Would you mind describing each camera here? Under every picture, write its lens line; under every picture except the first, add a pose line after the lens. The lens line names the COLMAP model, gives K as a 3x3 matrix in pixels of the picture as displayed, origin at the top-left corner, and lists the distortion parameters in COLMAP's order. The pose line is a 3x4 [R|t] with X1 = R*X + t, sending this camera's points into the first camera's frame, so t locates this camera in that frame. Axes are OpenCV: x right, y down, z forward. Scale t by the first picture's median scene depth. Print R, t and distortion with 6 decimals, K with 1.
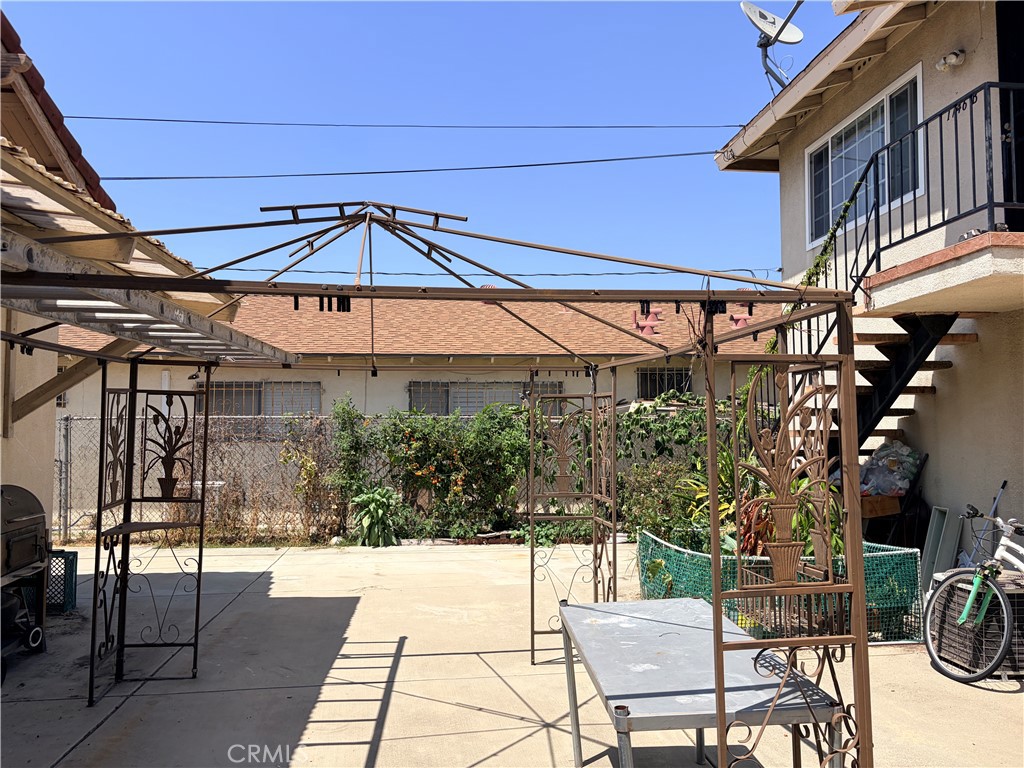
lens RADIAL K [[771.3, 0, 512.0], [0, 771.3, 384.0], [0, 0, 1]] dist [0.043543, -0.004741]
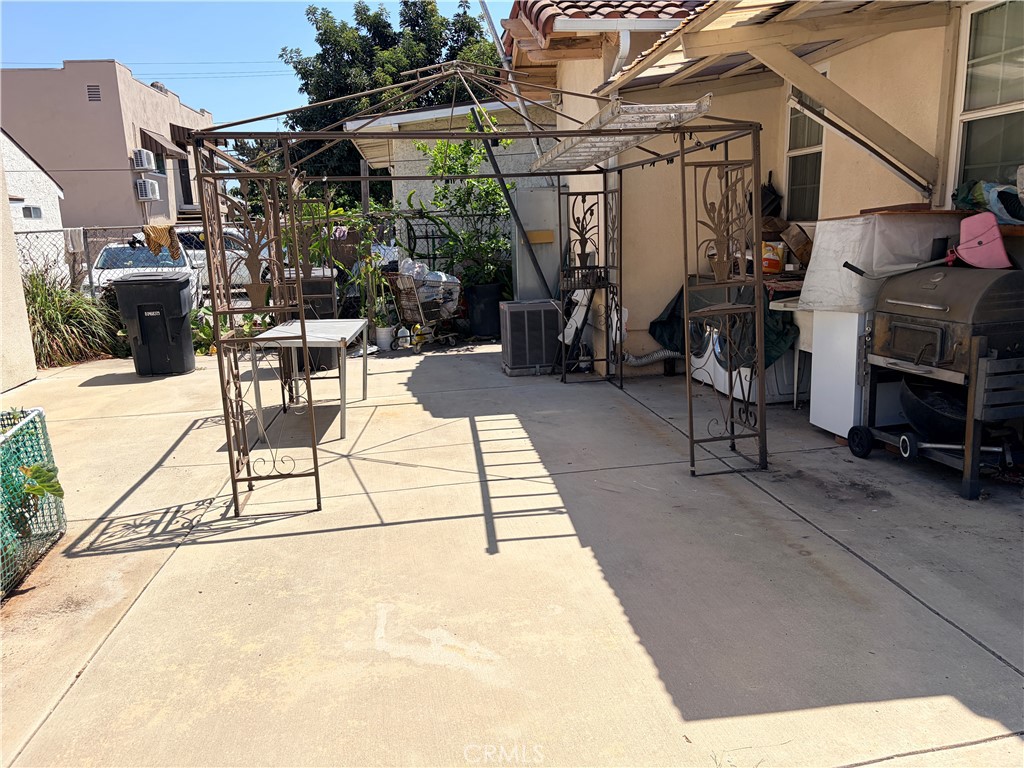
lens RADIAL K [[771.3, 0, 512.0], [0, 771.3, 384.0], [0, 0, 1]] dist [0.043543, -0.004741]
pose [[-0.999334, 0.035086, -0.009995, -0.190546], [0.033338, 0.989533, 0.140403, 0.133480], [0.014817, 0.139976, -0.990044, 1.973133]]
